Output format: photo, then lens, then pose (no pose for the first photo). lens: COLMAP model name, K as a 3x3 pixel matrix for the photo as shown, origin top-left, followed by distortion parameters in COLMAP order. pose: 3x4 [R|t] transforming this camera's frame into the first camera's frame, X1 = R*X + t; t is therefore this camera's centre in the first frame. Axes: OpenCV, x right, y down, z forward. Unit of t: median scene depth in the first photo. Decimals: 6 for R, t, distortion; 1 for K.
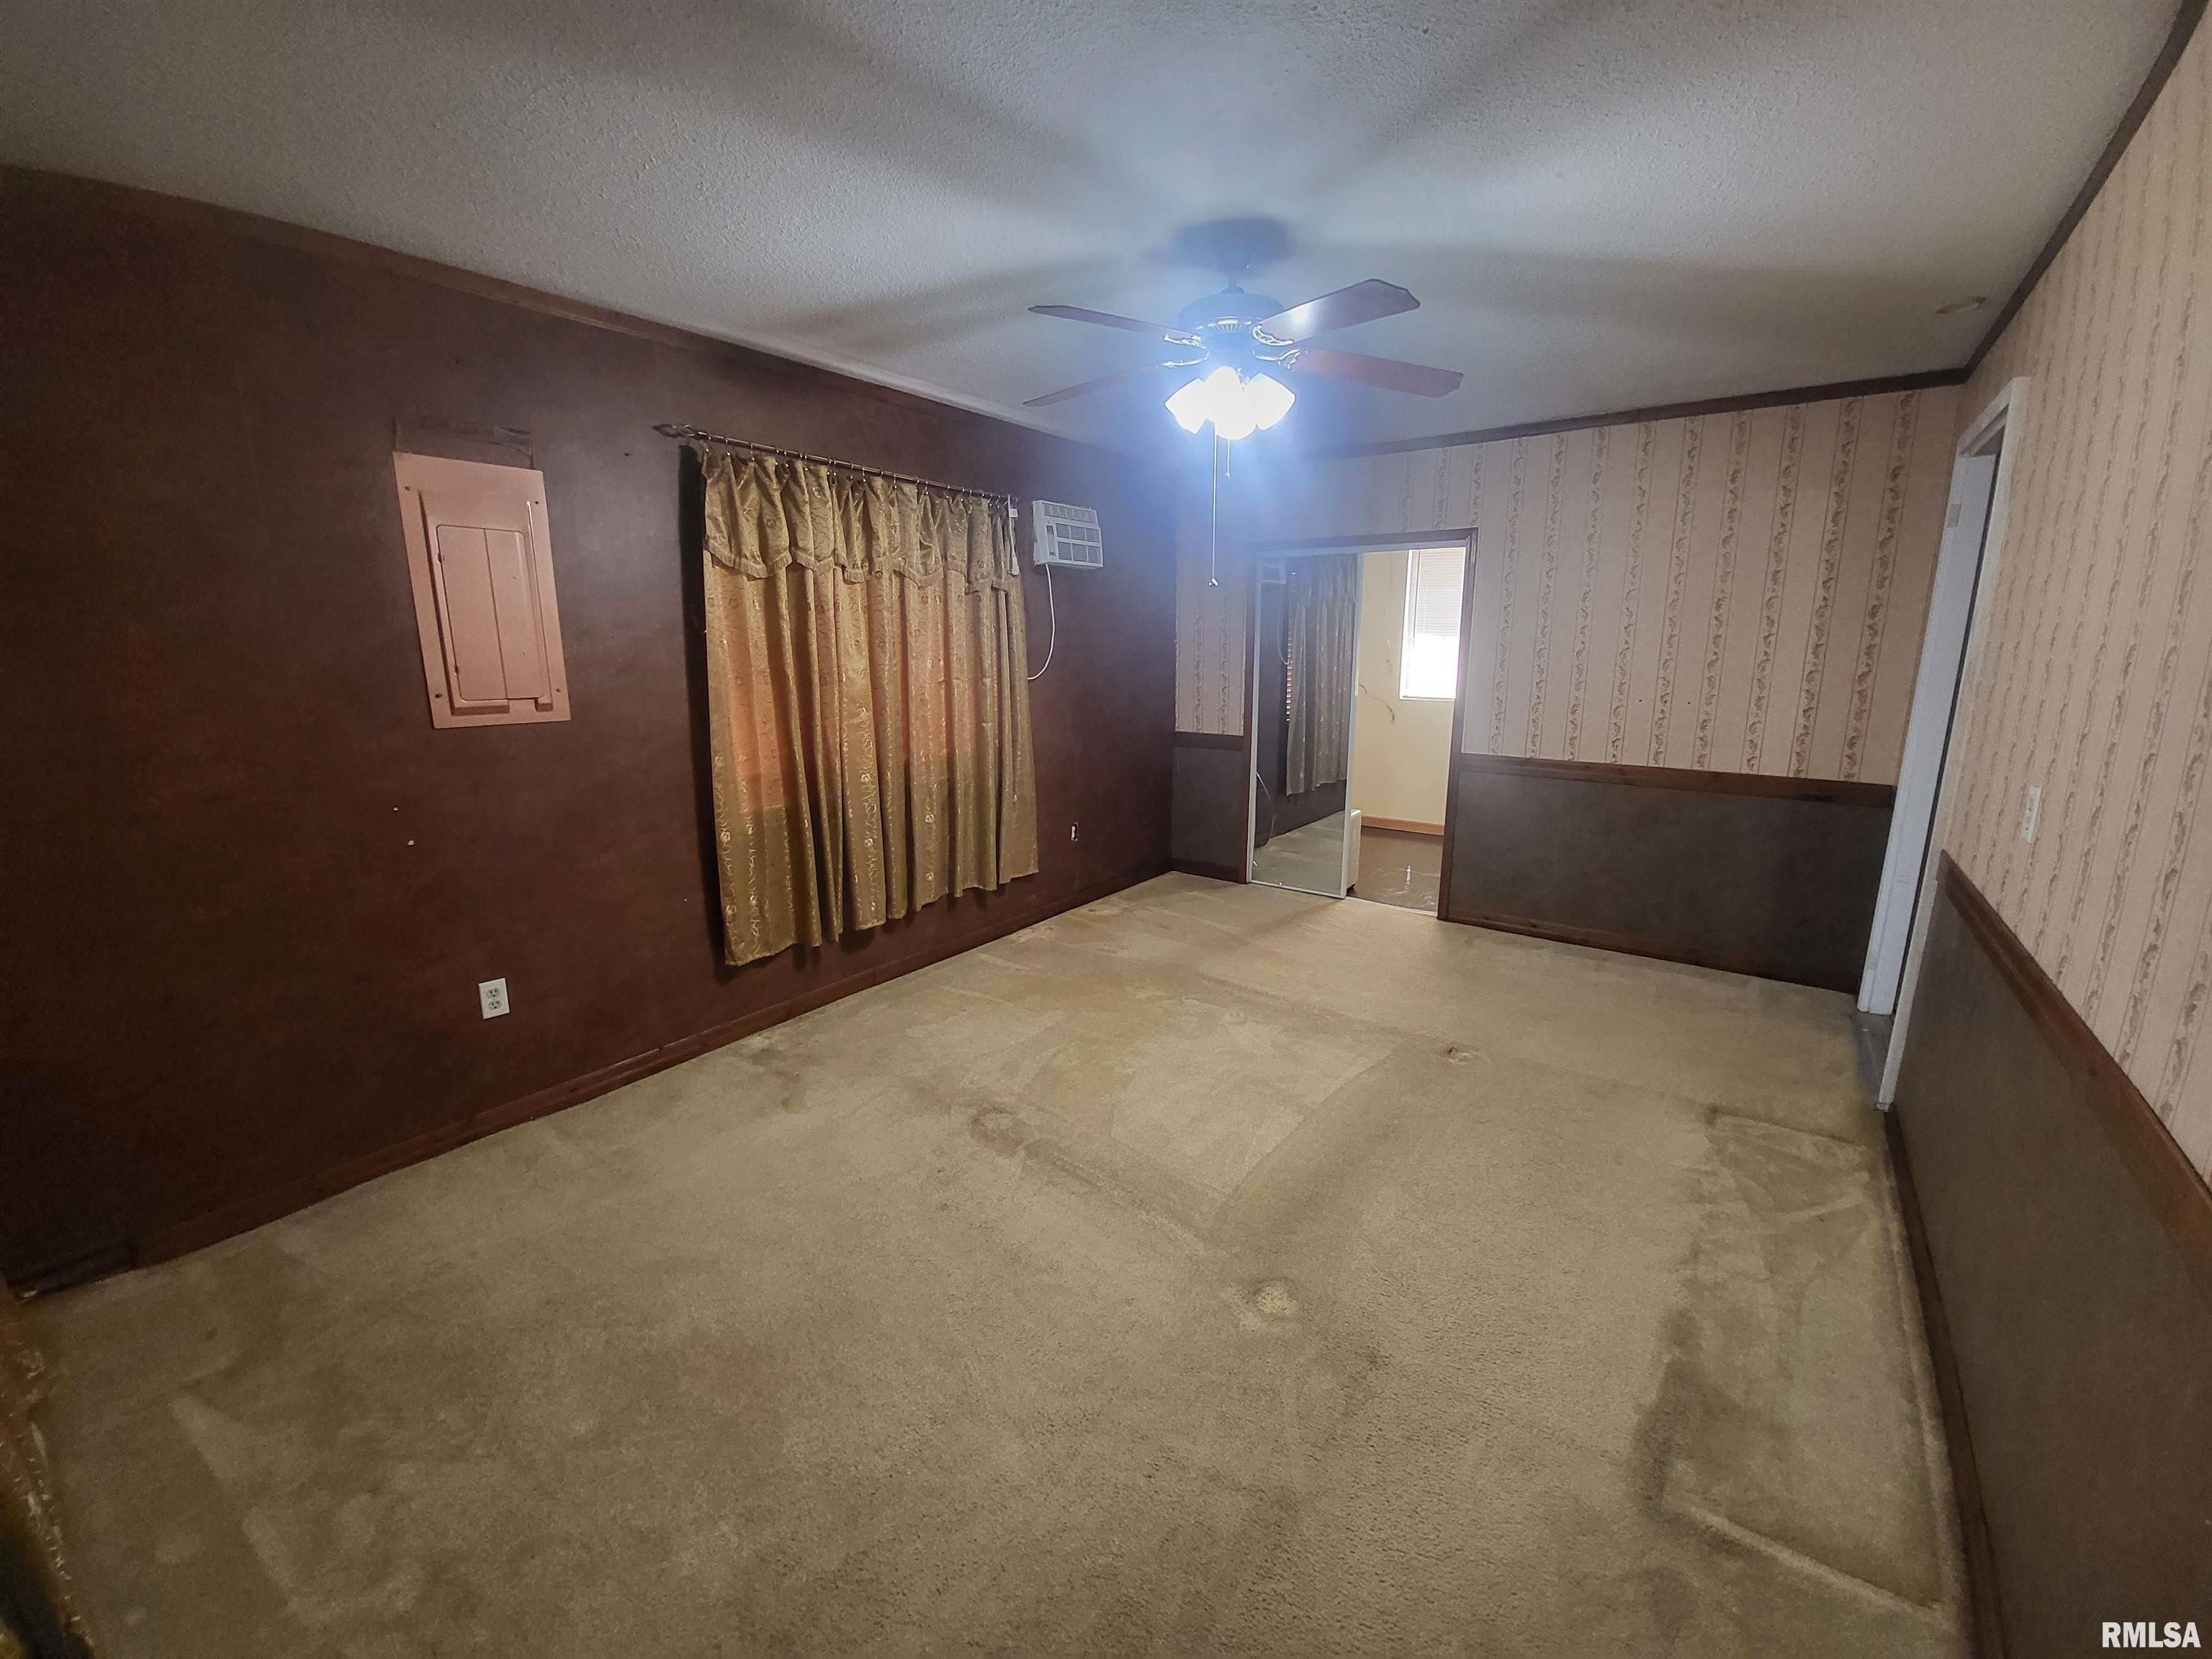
lens RADIAL K [[871.3, 0, 1121.8], [0, 871.3, 827.9], [0, 0, 1]] dist [-0.009449, -0.004672]
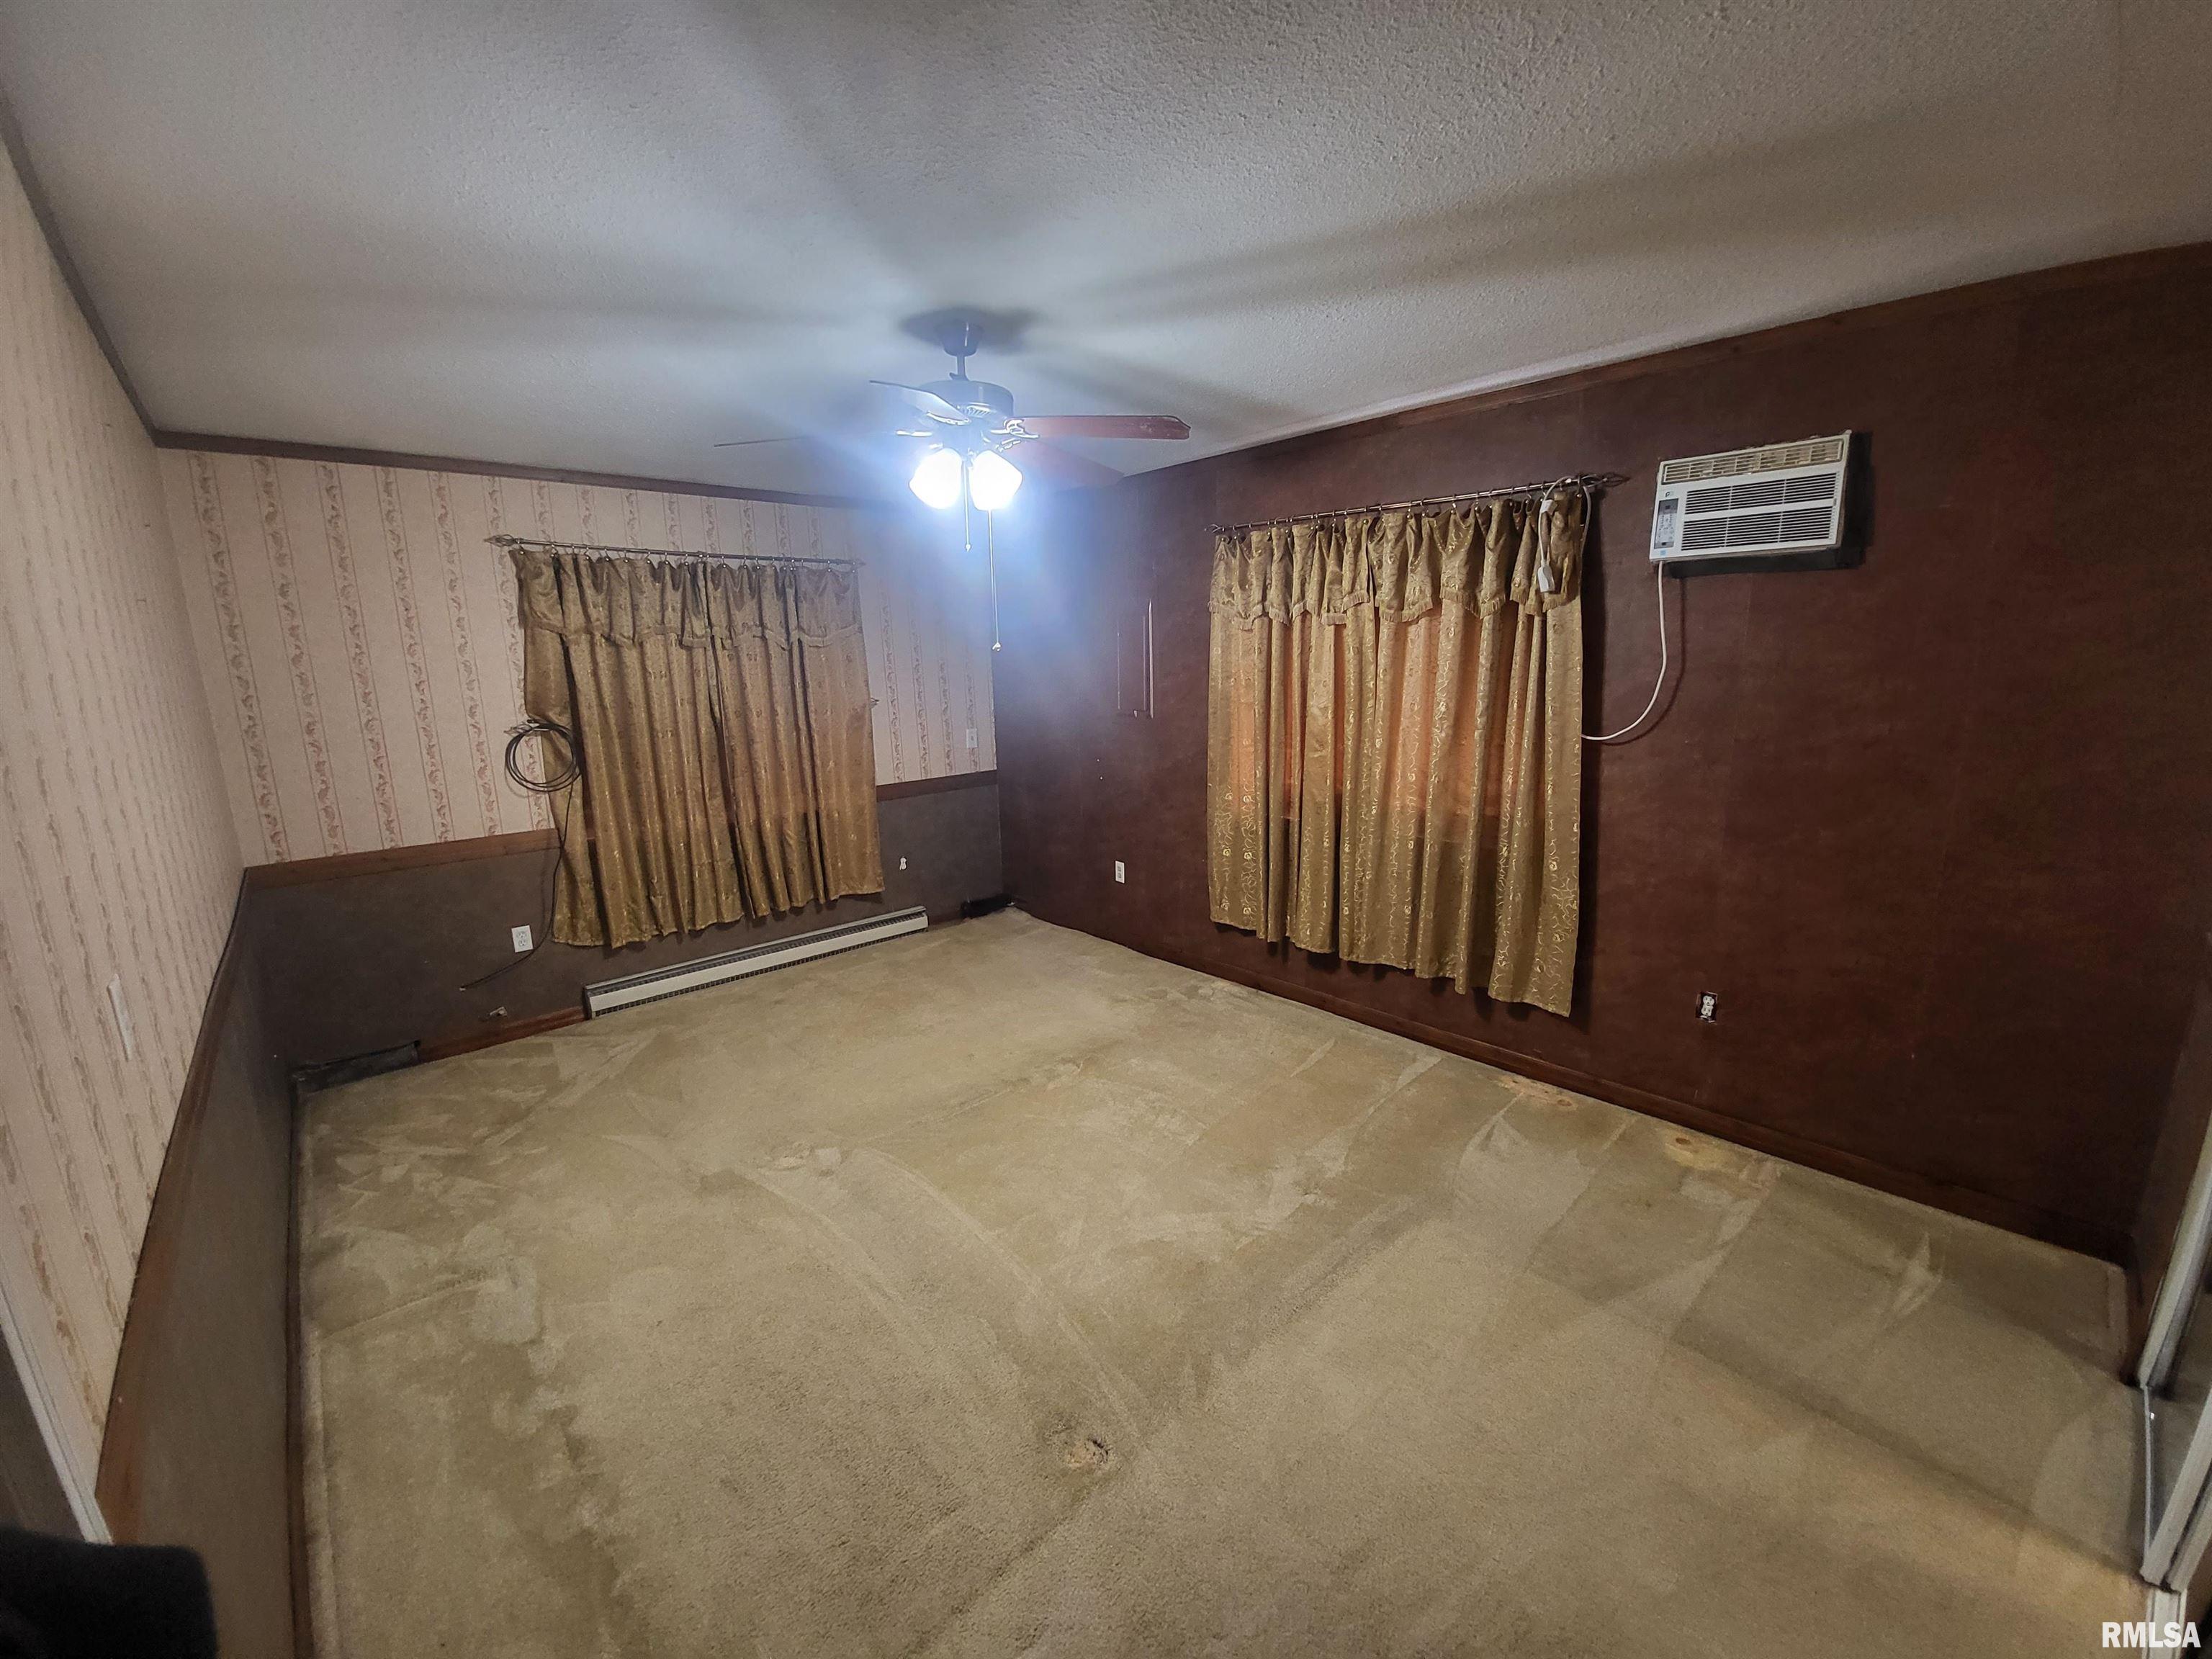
lens RADIAL K [[871.3, 0, 1123.1], [0, 871.3, 843.7], [0, 0, 1]] dist [-0.009449, -0.004672]
pose [[-0.181972, 0.204099, -0.961889, 0.628004], [-0.196457, 0.950952, 0.238944, -0.182687], [0.963479, 0.232451, -0.132950, 0.756378]]
